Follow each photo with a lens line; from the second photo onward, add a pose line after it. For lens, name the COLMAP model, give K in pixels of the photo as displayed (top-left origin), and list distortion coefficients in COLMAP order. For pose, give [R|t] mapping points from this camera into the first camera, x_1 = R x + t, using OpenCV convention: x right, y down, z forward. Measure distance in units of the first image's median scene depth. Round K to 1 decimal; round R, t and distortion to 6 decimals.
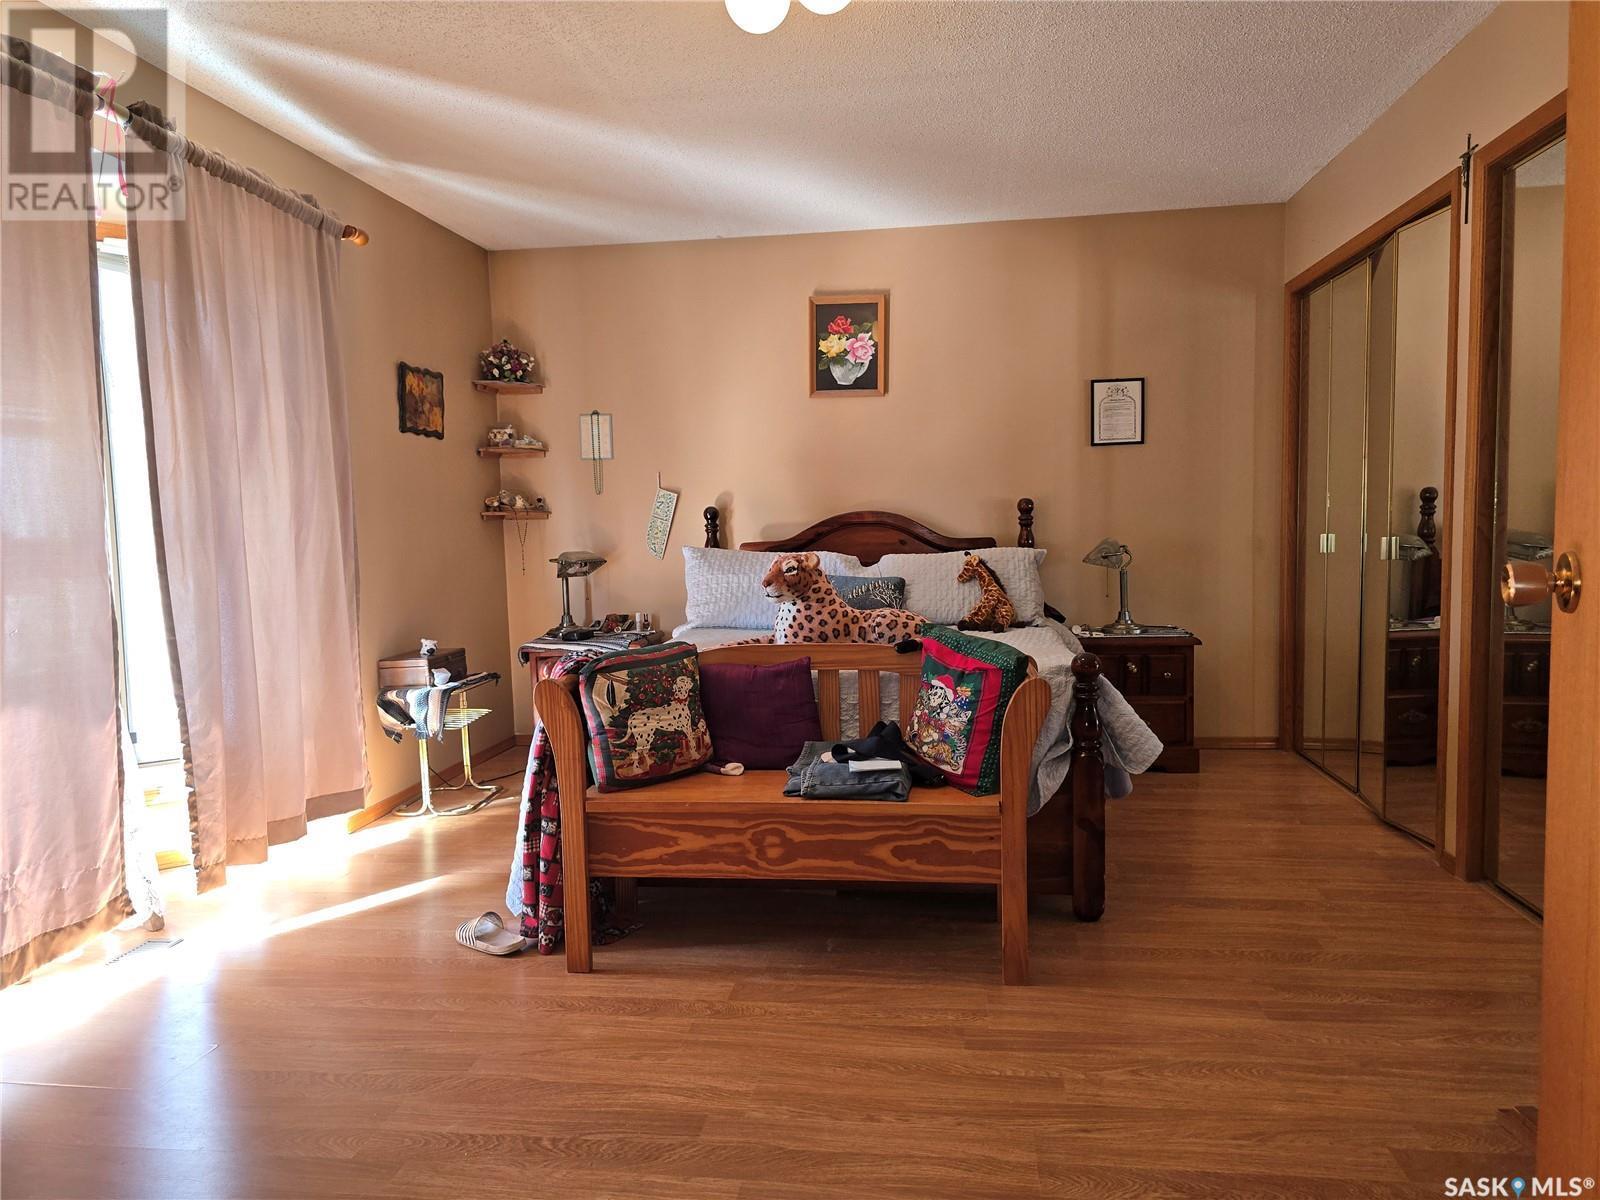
lens RADIAL K [[1105.1, 0, 797.9], [0, 1105.1, 606.6], [0, 0, 1]] dist [0.046328, -0.047745]
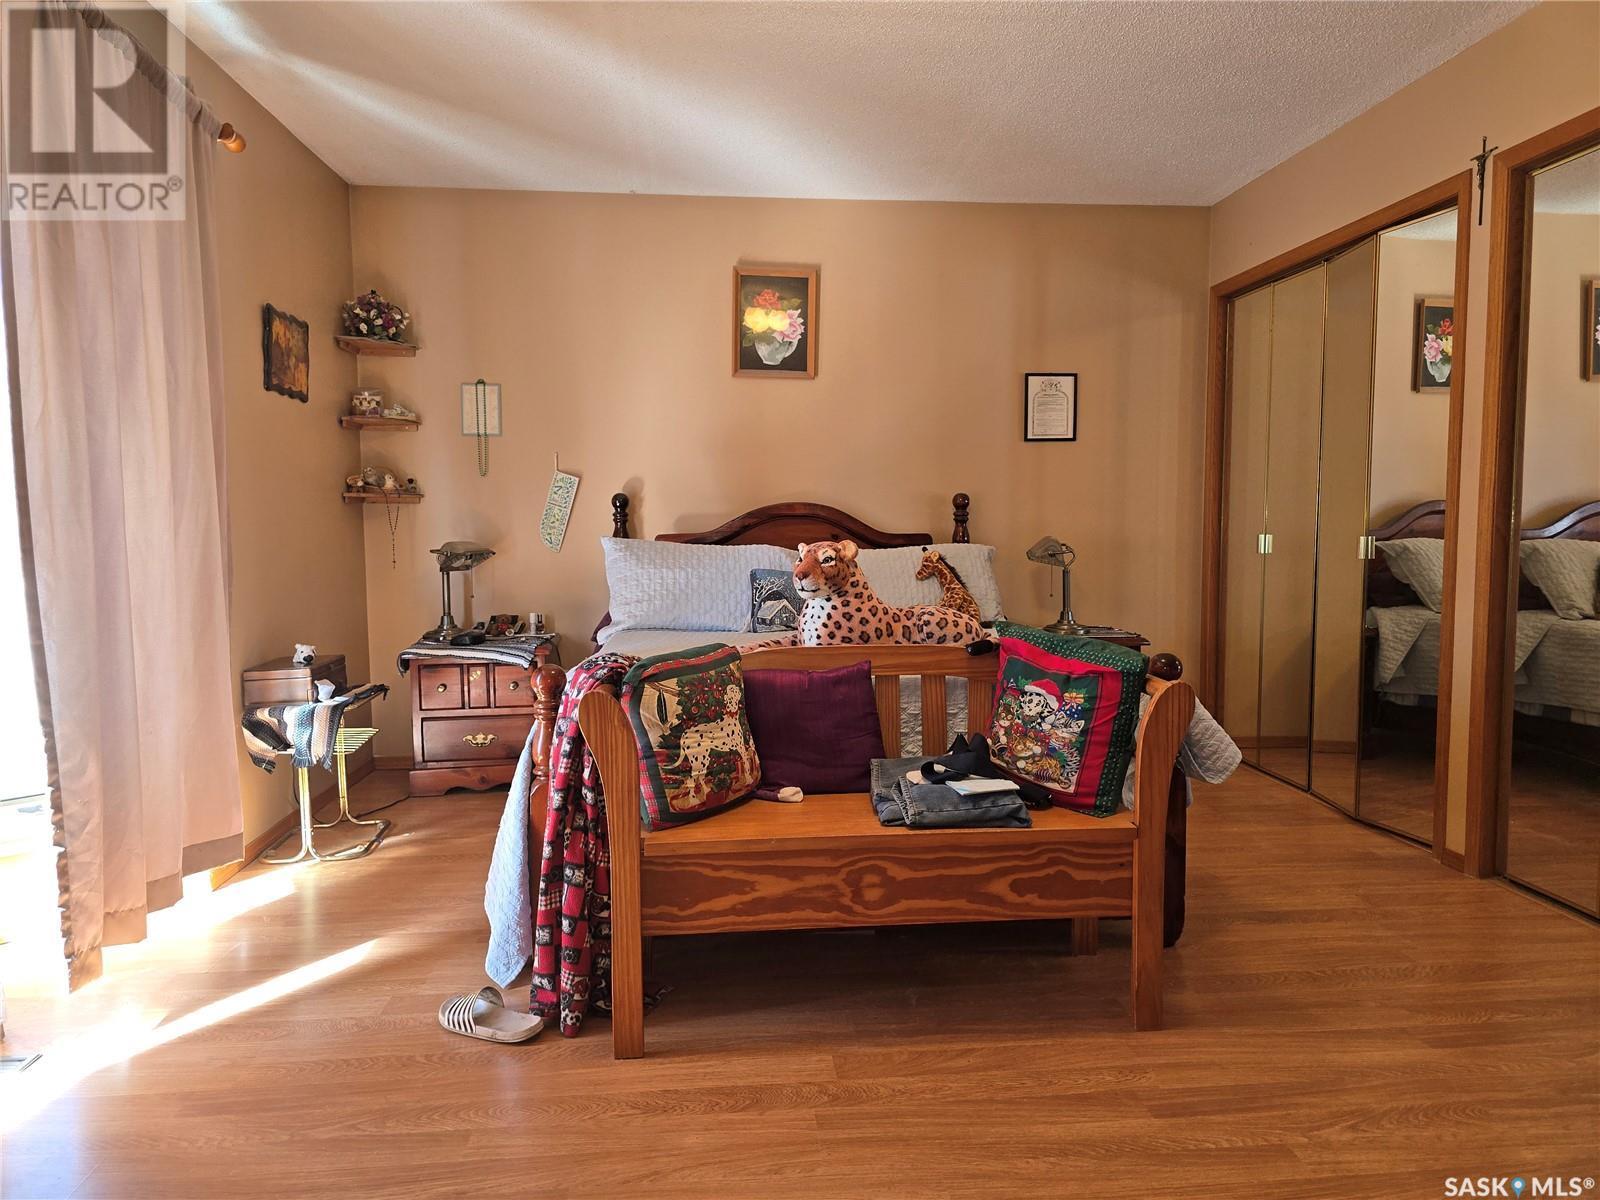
lens RADIAL K [[1105.1, 0, 807.8], [0, 1105.1, 597.7], [0, 0, 1]] dist [0.046328, -0.047745]
pose [[0.972914, 0.004204, 0.231129, -0.213572], [-0.001321, 0.999919, -0.012630, 0.006828], [-0.231163, 0.011982, 0.972841, 0.155381]]
